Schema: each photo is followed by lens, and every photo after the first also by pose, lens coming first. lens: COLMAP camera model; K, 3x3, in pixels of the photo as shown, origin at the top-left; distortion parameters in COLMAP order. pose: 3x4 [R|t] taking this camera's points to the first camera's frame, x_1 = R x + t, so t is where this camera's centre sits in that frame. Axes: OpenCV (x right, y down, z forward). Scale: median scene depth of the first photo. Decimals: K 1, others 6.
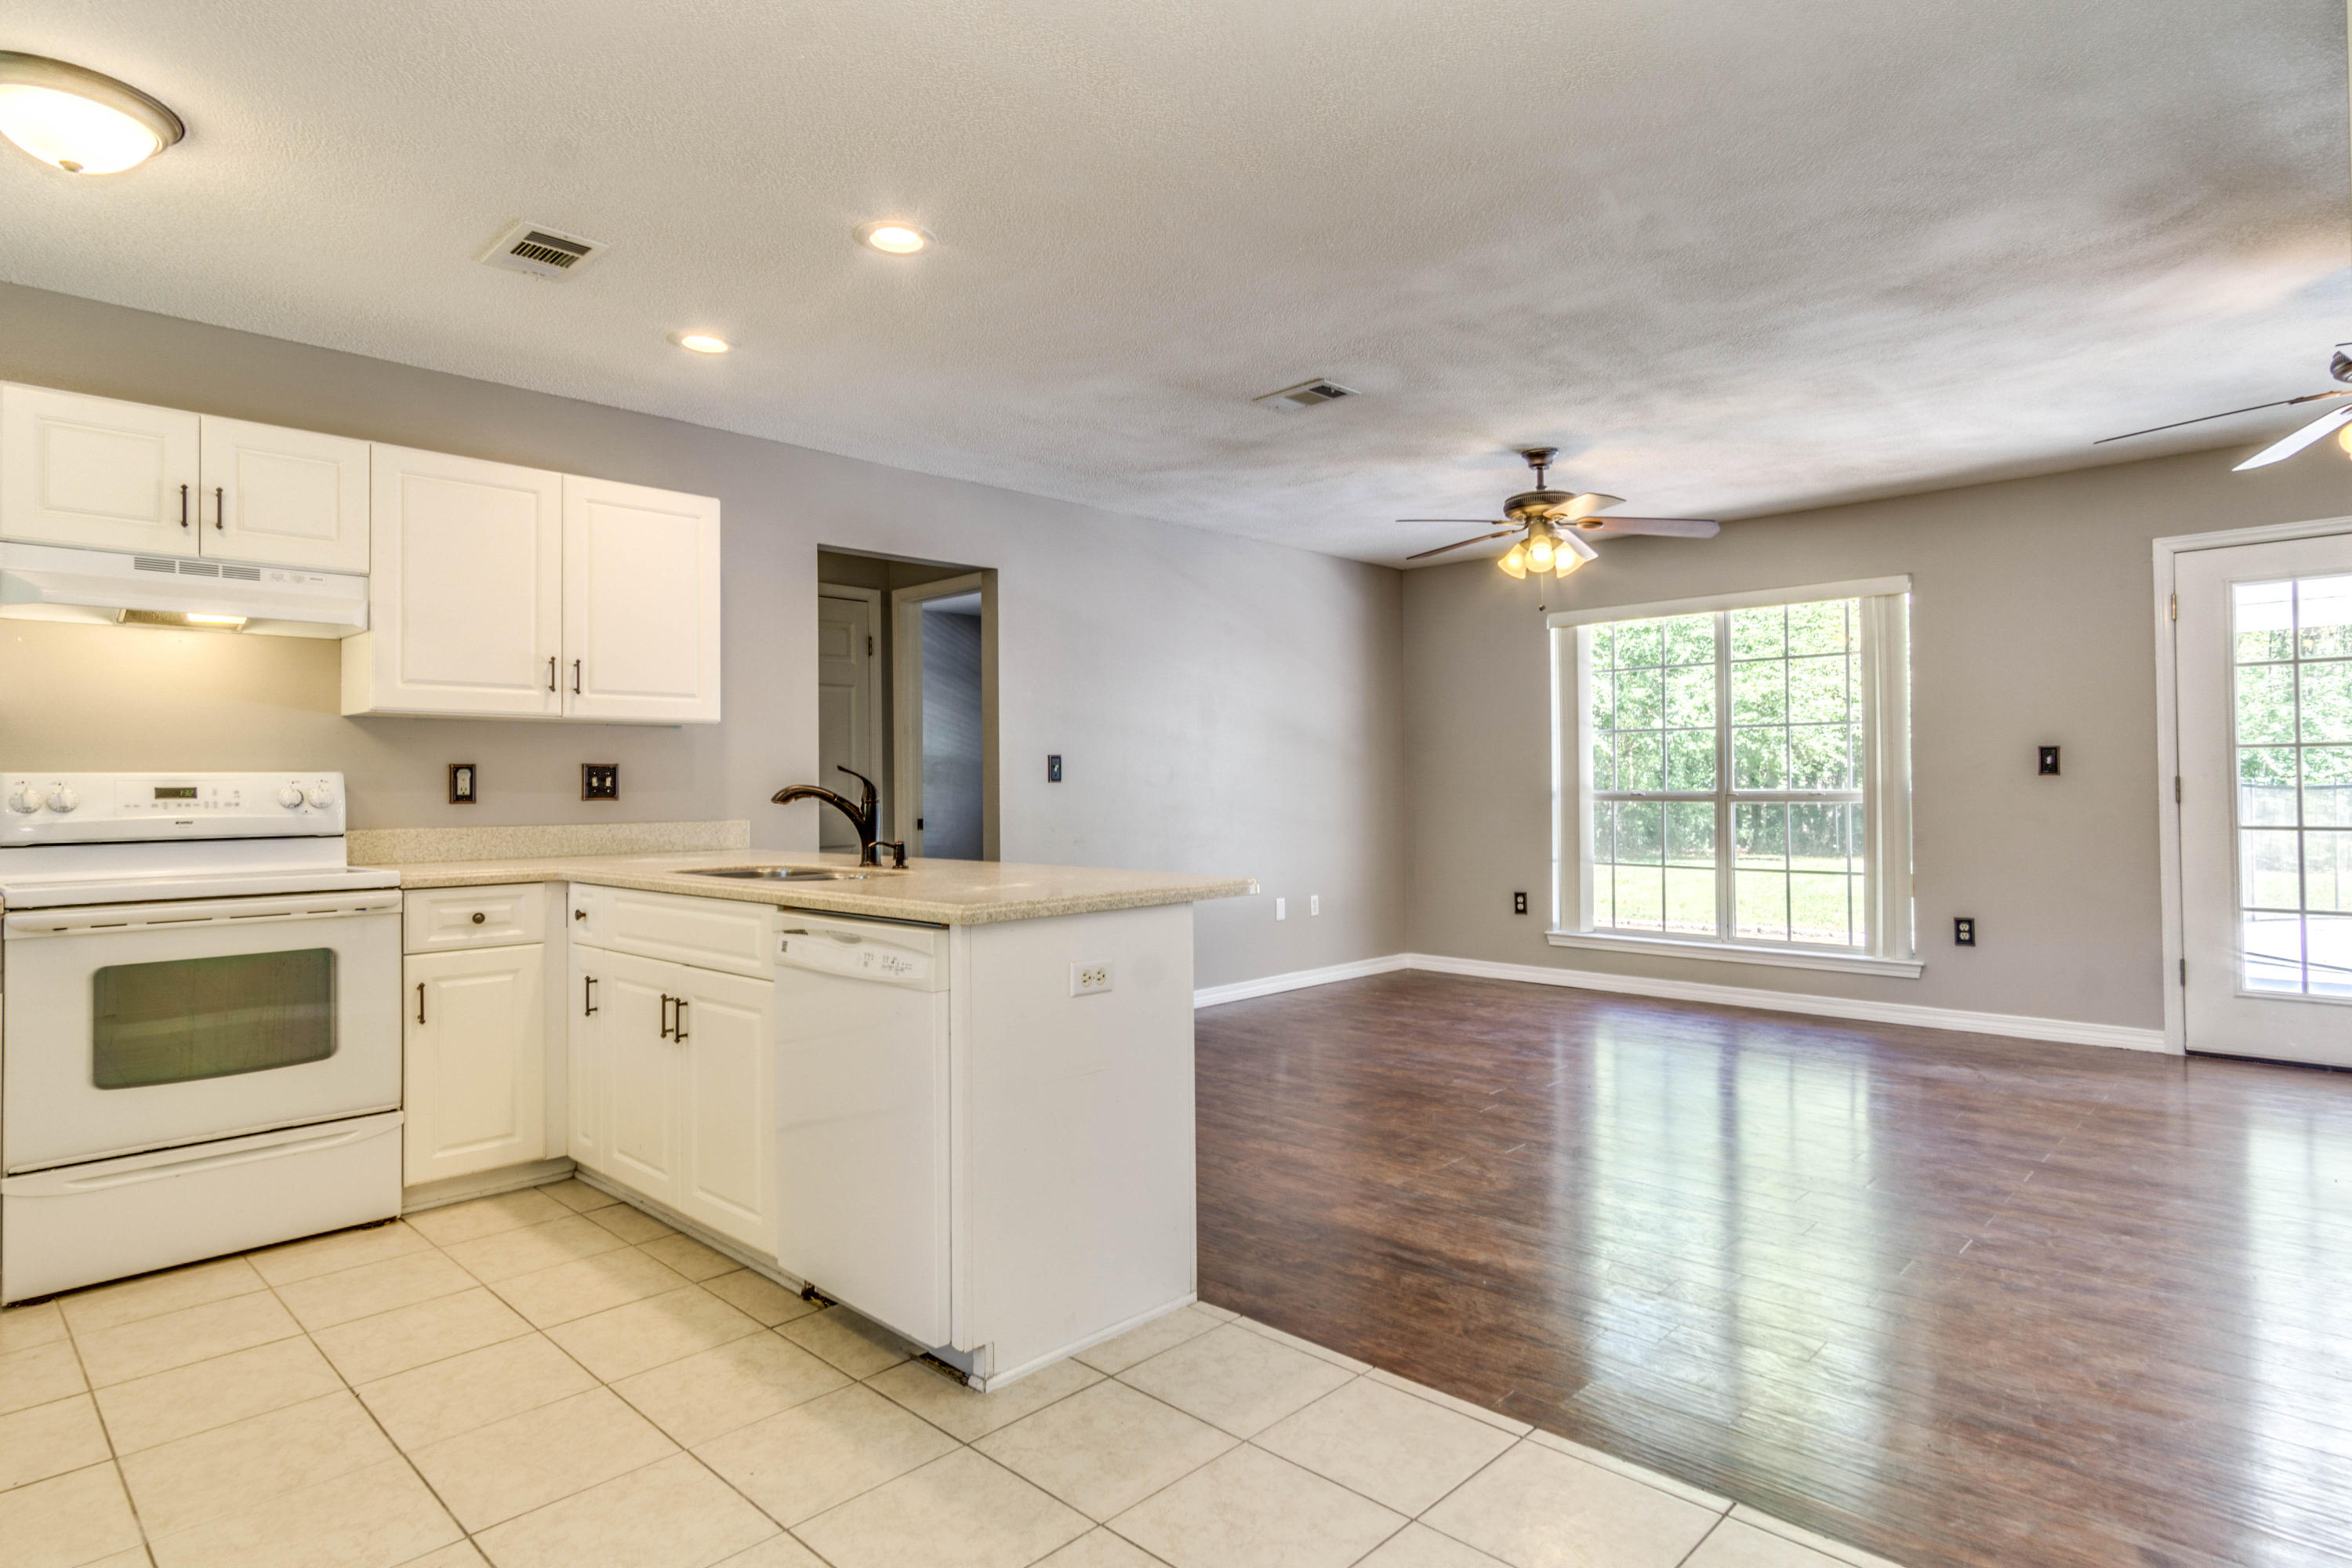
lens RADIAL K [[1254.7, 0, 1163.2], [0, 1254.7, 766.2], [0, 0, 1]] dist [0.002615, 0.002337]
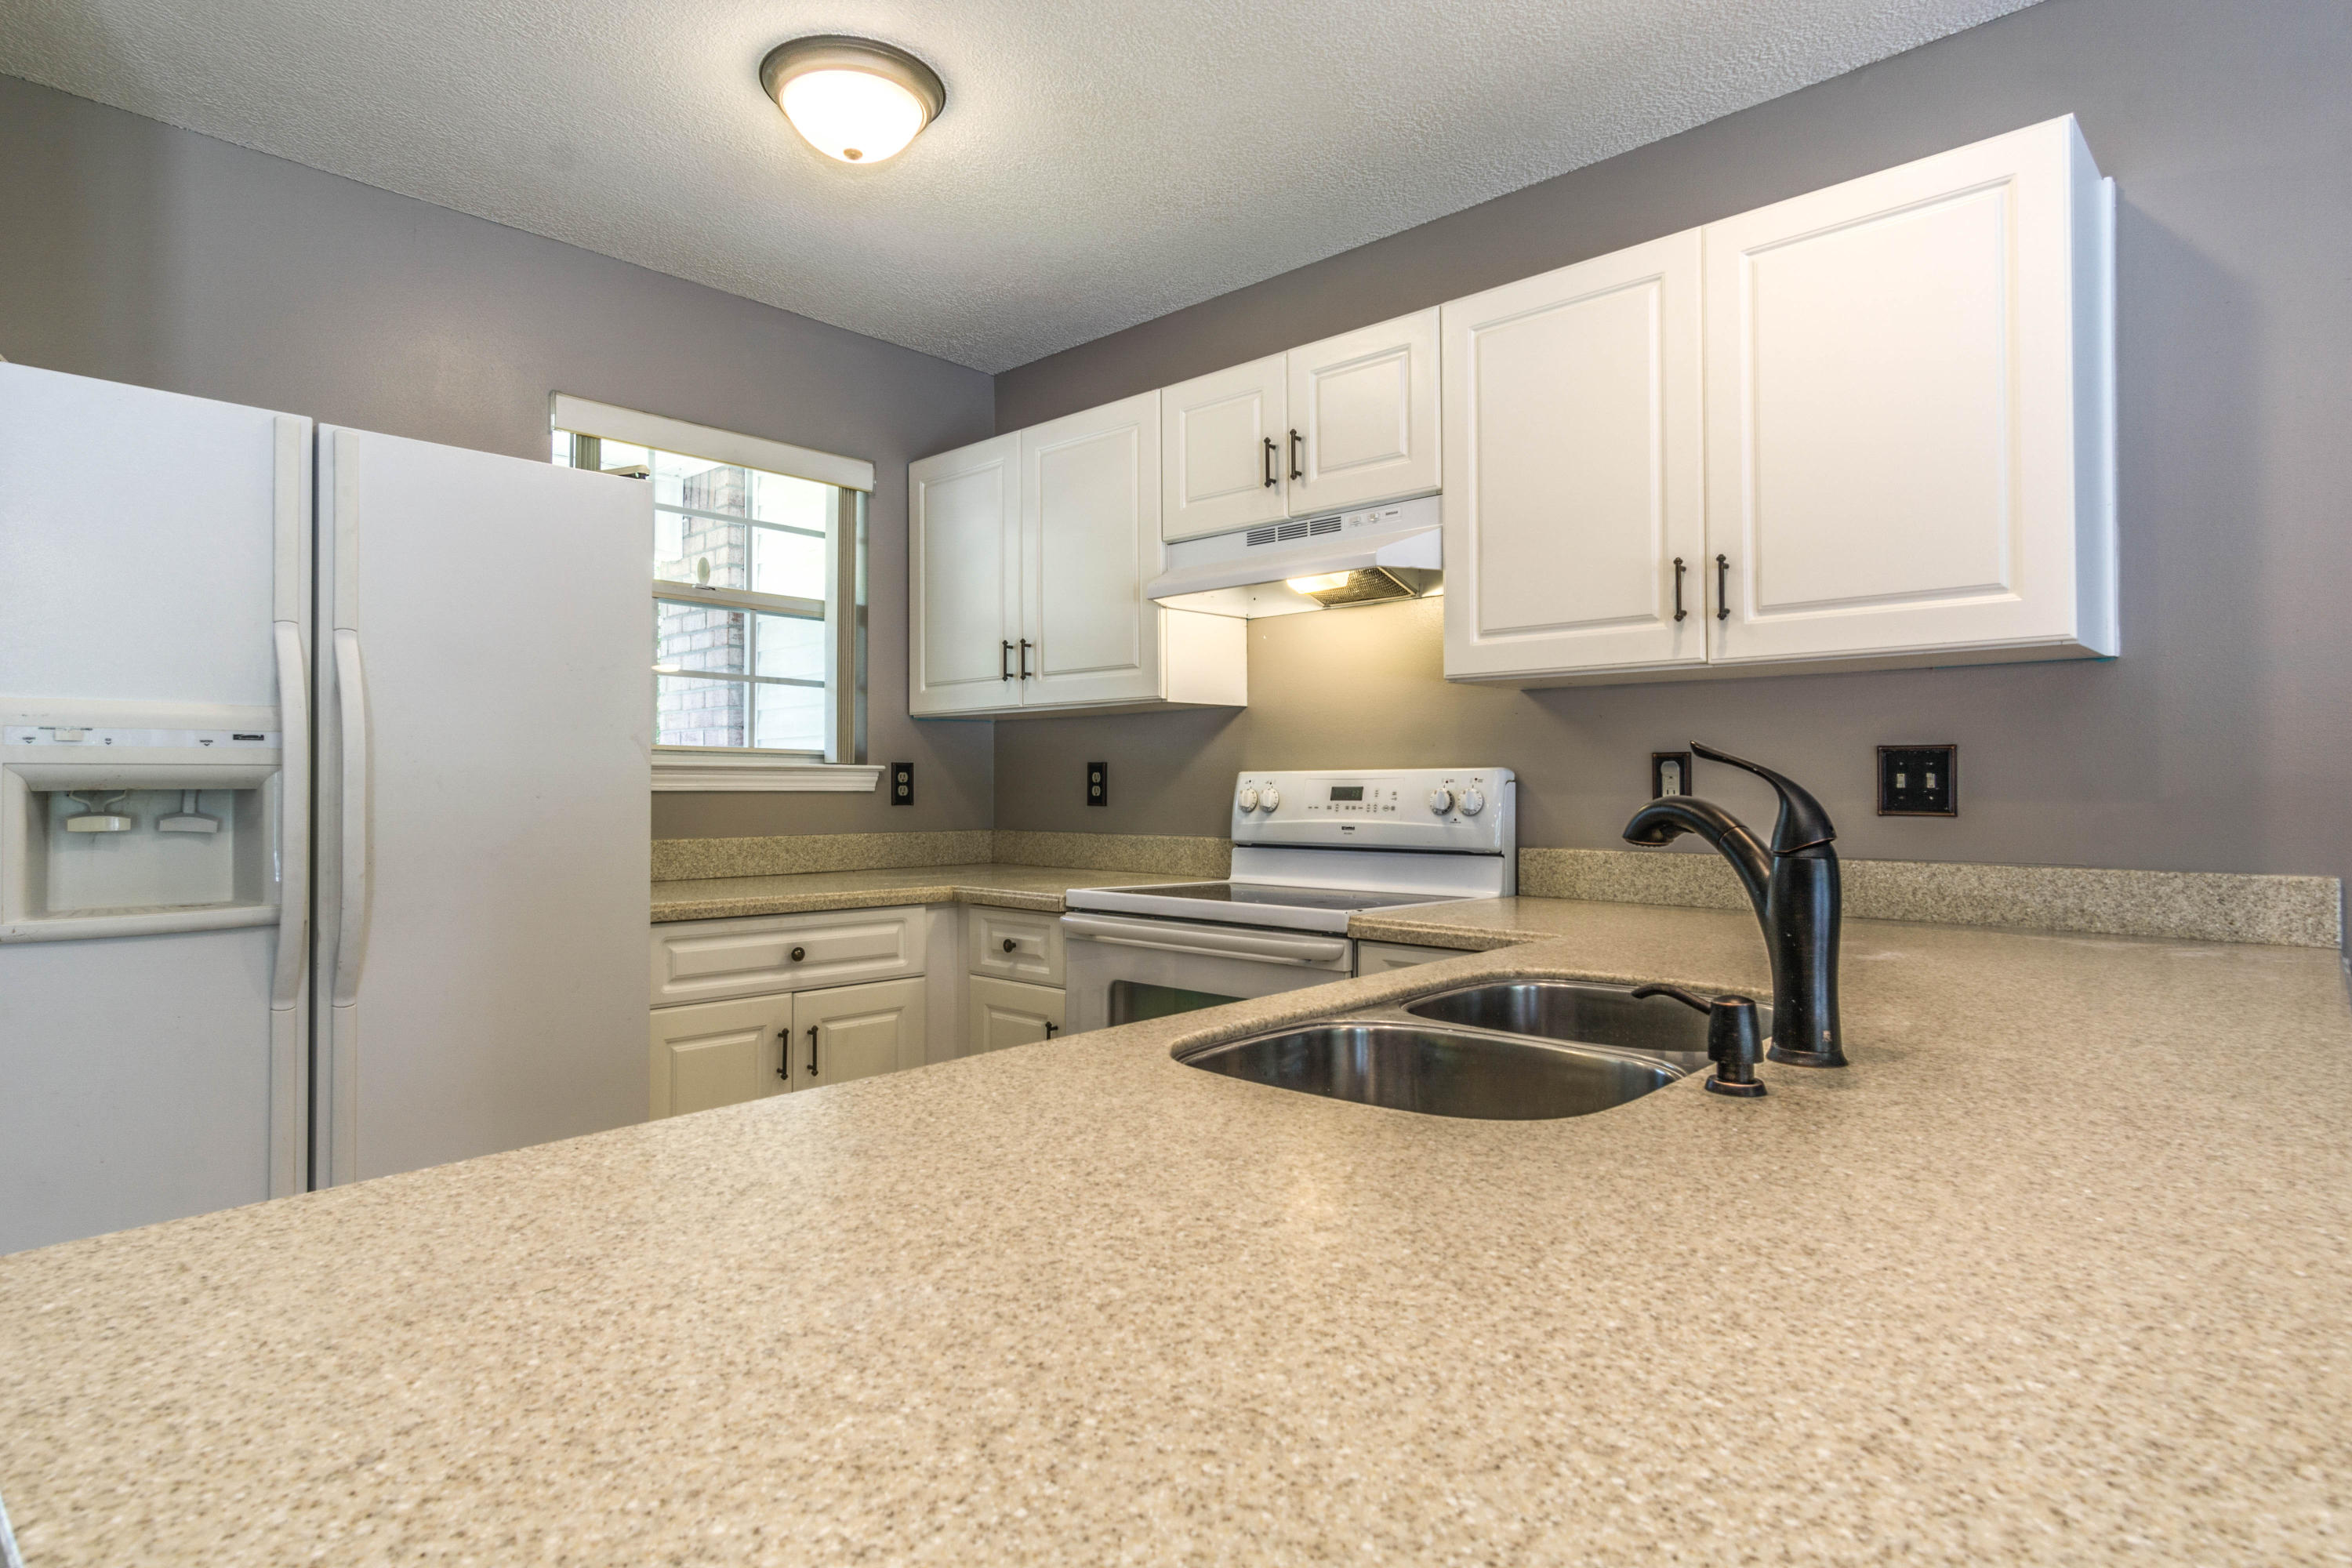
lens RADIAL K [[1254.7, 0, 1163.2], [0, 1254.7, 766.2], [0, 0, 1]] dist [0.002615, 0.002337]
pose [[0.026060, -0.006958, -0.999636, 0.075441], [0.016639, 0.999840, -0.006525, 0.005831], [0.999522, -0.016463, 0.026171, 0.831285]]
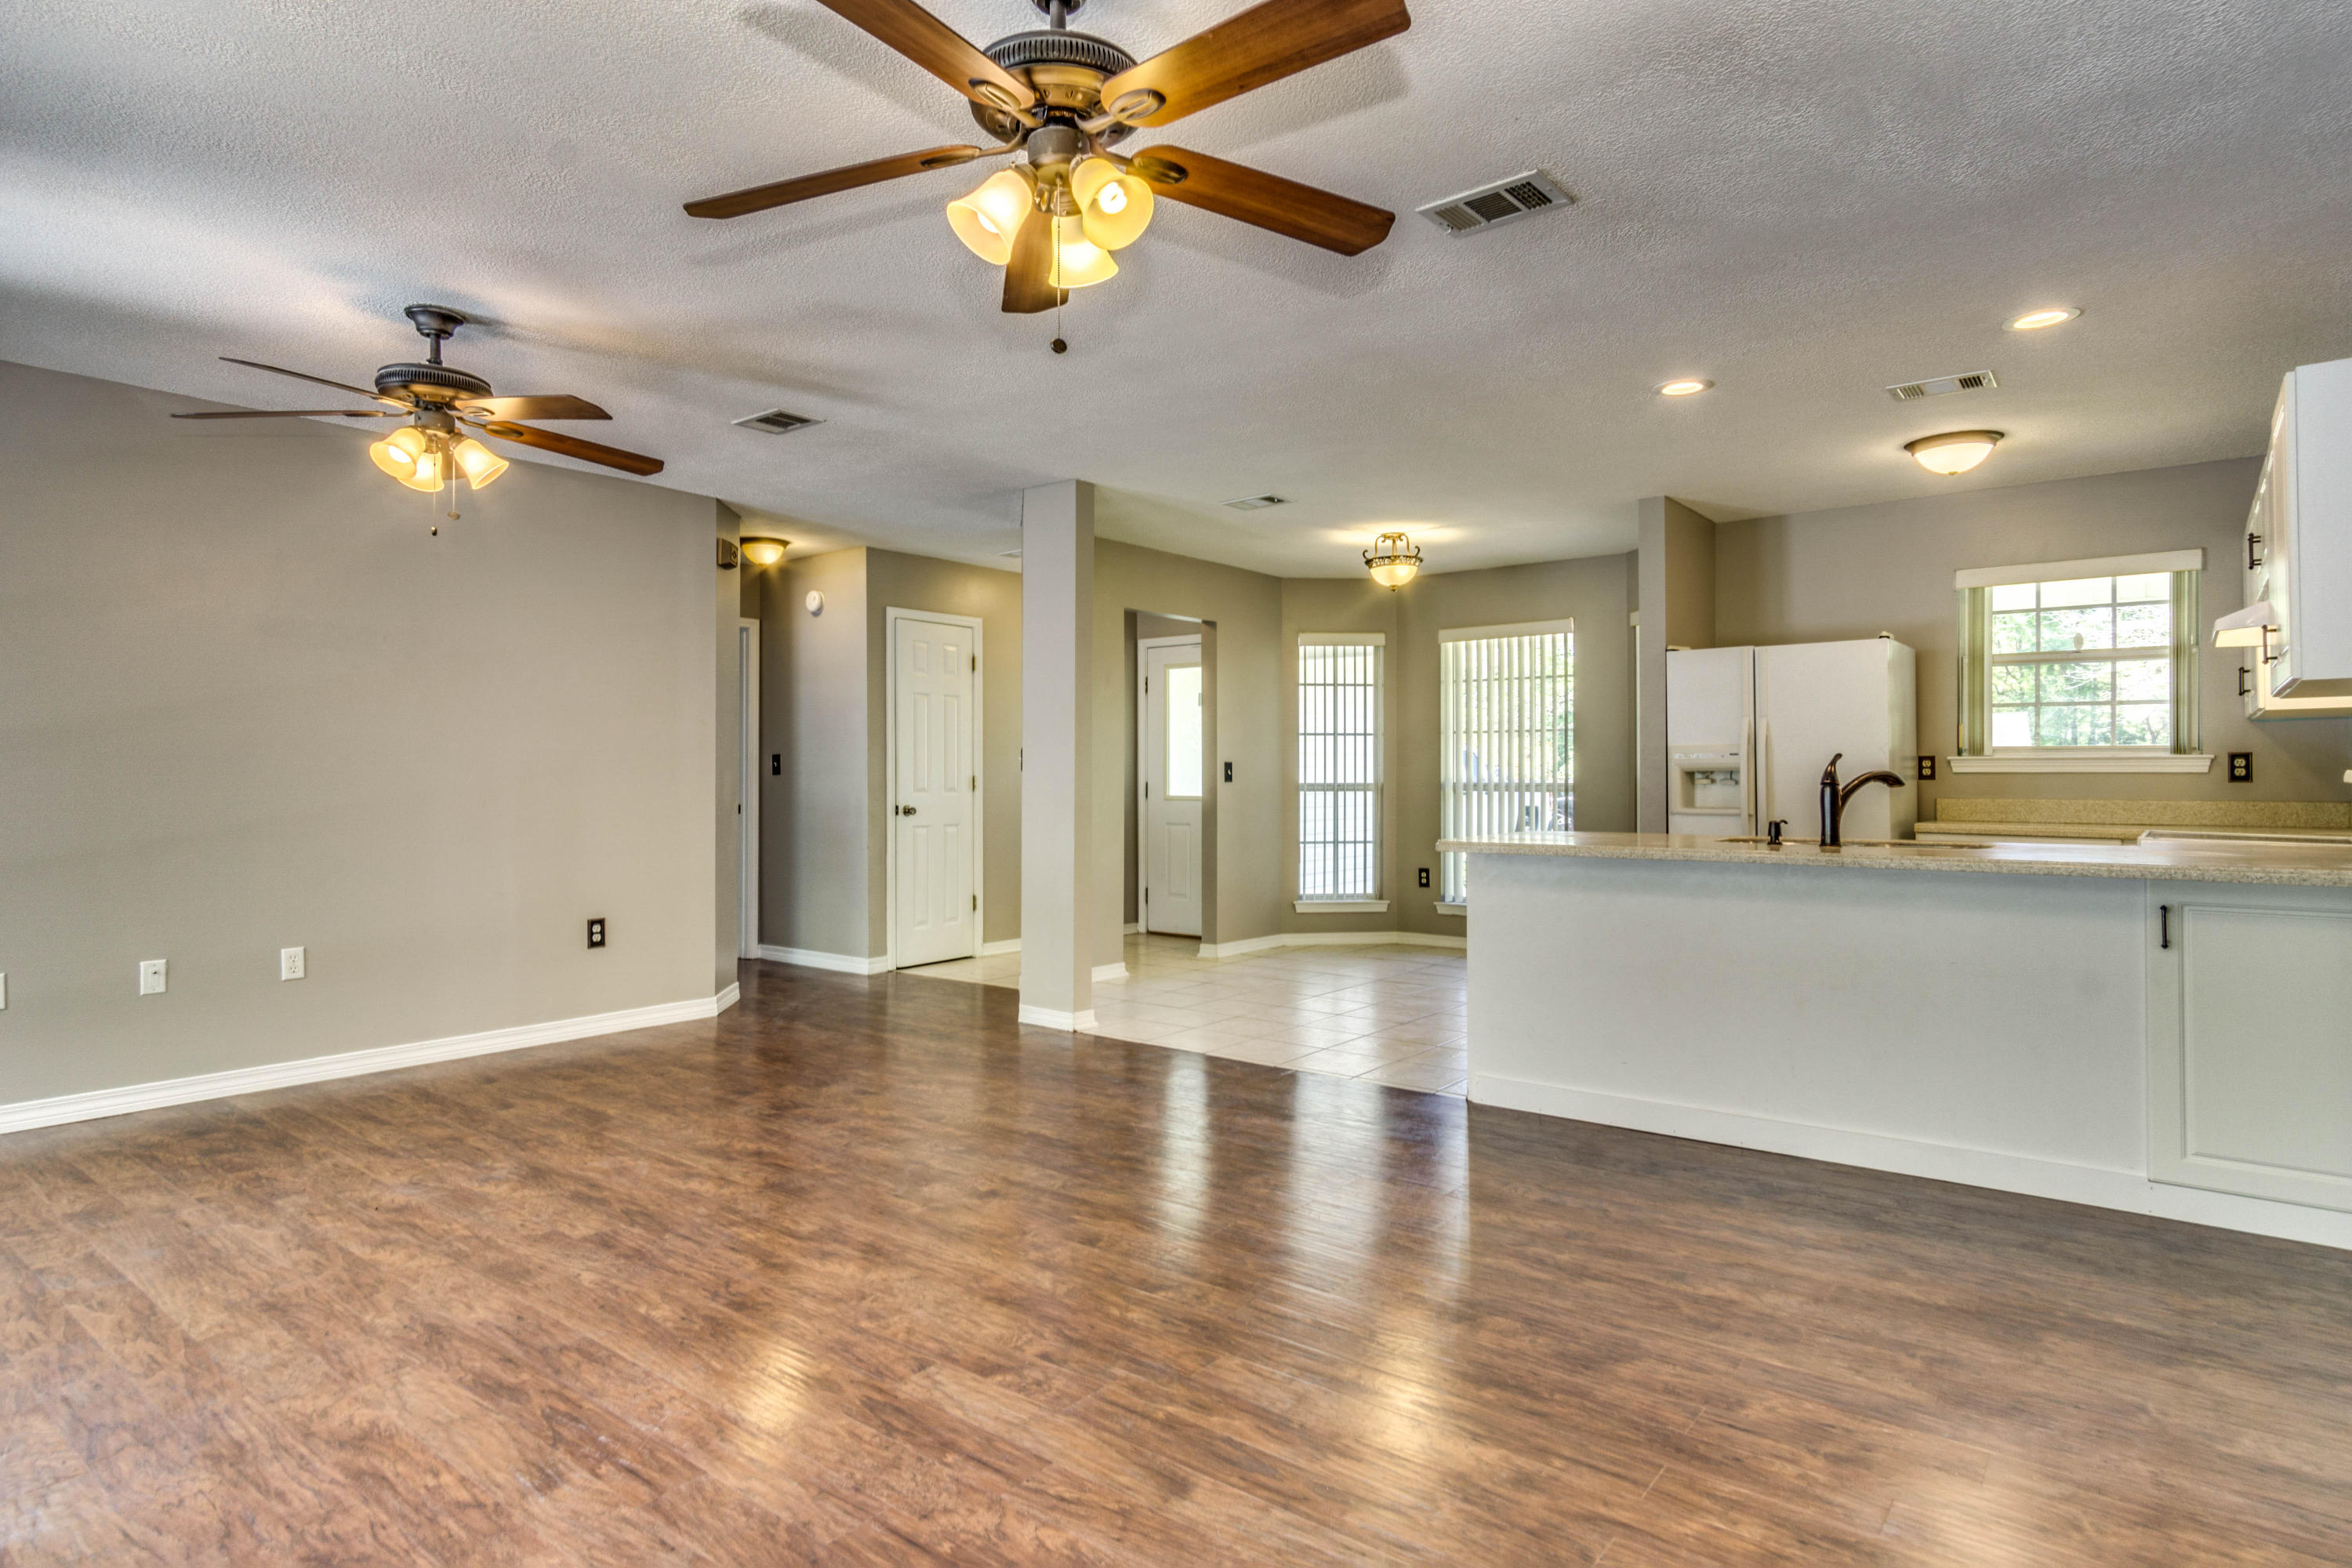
lens RADIAL K [[1254.7, 0, 1163.2], [0, 1254.7, 766.2], [0, 0, 1]] dist [0.002615, 0.002337]
pose [[-0.994597, 0.009672, -0.103364, 0.451251], [0.012158, 0.999651, -0.023452, 0.028894], [0.103101, -0.024582, -0.994367, 2.014524]]
